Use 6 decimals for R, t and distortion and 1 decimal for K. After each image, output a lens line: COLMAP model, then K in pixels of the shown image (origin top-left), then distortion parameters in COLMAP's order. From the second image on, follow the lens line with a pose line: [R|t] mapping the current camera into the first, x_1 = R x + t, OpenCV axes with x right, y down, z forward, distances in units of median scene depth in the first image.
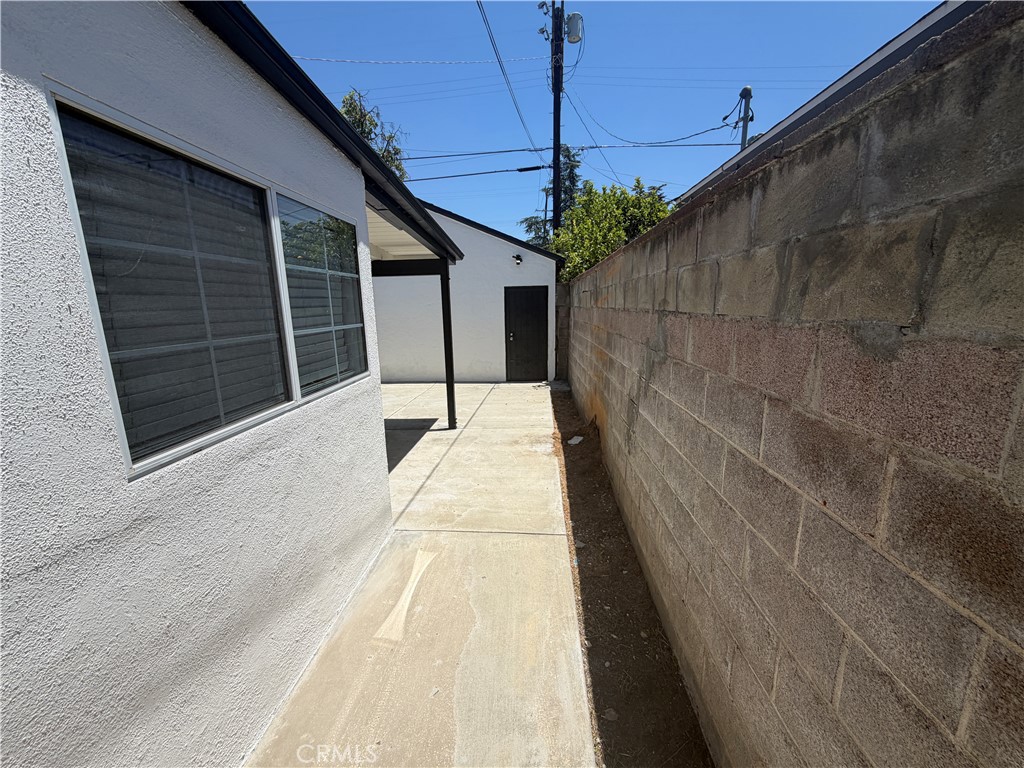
lens RADIAL K [[407.6, 0, 509.0], [0, 407.6, 384.0], [0, 0, 1]] dist [-0.000935, 0.000621]
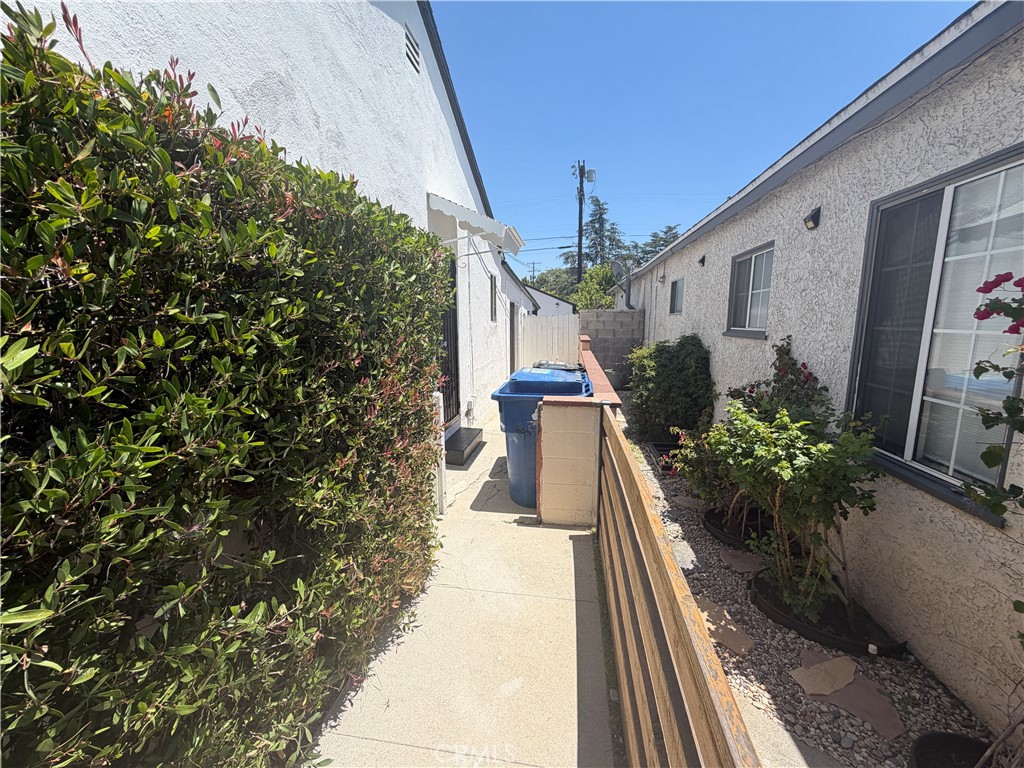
lens RADIAL K [[407.6, 0, 509.0], [0, 407.6, 384.0], [0, 0, 1]] dist [-0.000935, 0.000621]
pose [[0.995968, 0.025459, -0.086022, -0.043442], [-0.028433, 0.999033, -0.033521, 0.264887], [0.085085, 0.035832, 0.995729, -1.457187]]
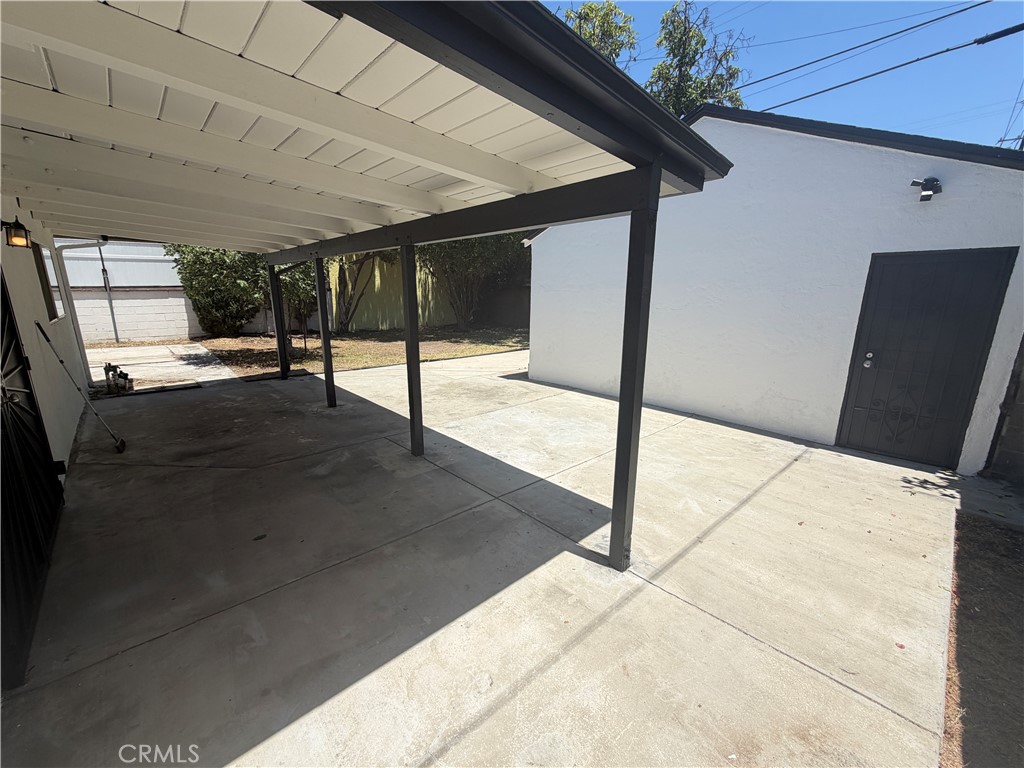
lens RADIAL K [[407.6, 0, 509.0], [0, 407.6, 384.0], [0, 0, 1]] dist [-0.000935, 0.000621]
pose [[0.724541, 0.176029, -0.666374, 0.023915], [-0.150191, 0.983925, 0.096612, -0.071663], [0.672669, 0.030084, 0.739332, 0.367561]]
